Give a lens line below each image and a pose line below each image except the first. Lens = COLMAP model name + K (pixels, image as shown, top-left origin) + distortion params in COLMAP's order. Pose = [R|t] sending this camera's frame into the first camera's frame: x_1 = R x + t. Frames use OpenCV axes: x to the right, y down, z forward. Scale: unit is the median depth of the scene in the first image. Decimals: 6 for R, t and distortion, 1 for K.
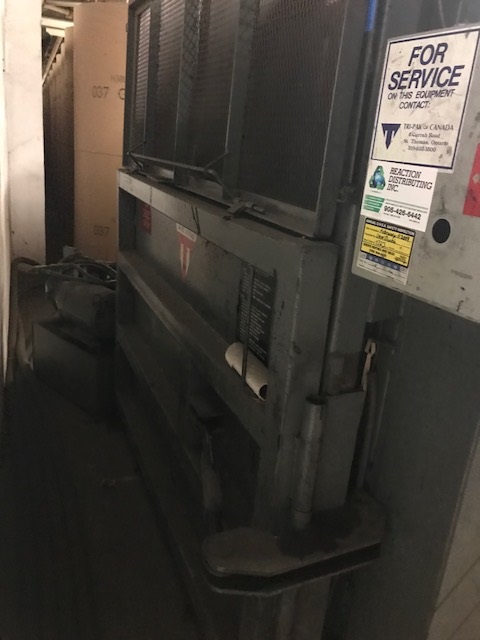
lens RADIAL K [[528.3, 0, 240.0], [0, 528.3, 320.0], [0, 0, 1]] dist [0.026546, -0.005592]
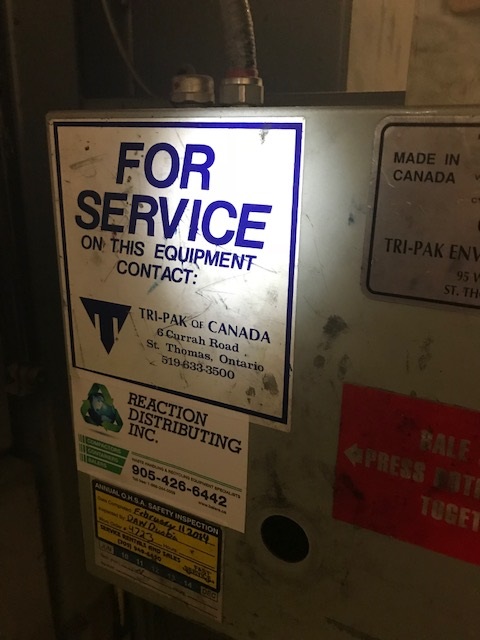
lens RADIAL K [[531.3, 0, 242.1], [0, 531.3, 311.7], [0, 0, 1]] dist [0.020079, -0.040190]
pose [[0.800573, -0.247200, 0.545871, 0.131663], [0.233908, 0.967594, 0.095131, -0.371391], [-0.551698, 0.051524, 0.832451, 0.563987]]
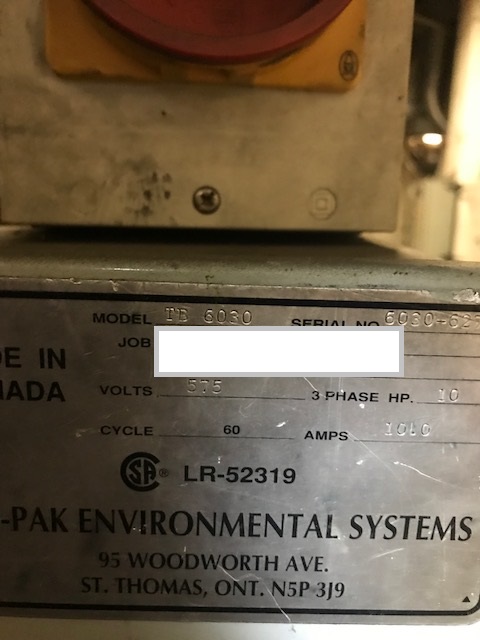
lens RADIAL K [[531.3, 0, 242.1], [0, 531.3, 311.7], [0, 0, 1]] dist [0.020079, -0.040190]
pose [[0.424867, -0.272388, 0.863303, 0.303746], [0.290912, 0.944155, 0.154729, -0.417643], [-0.857239, 0.185406, 0.480382, 0.621064]]
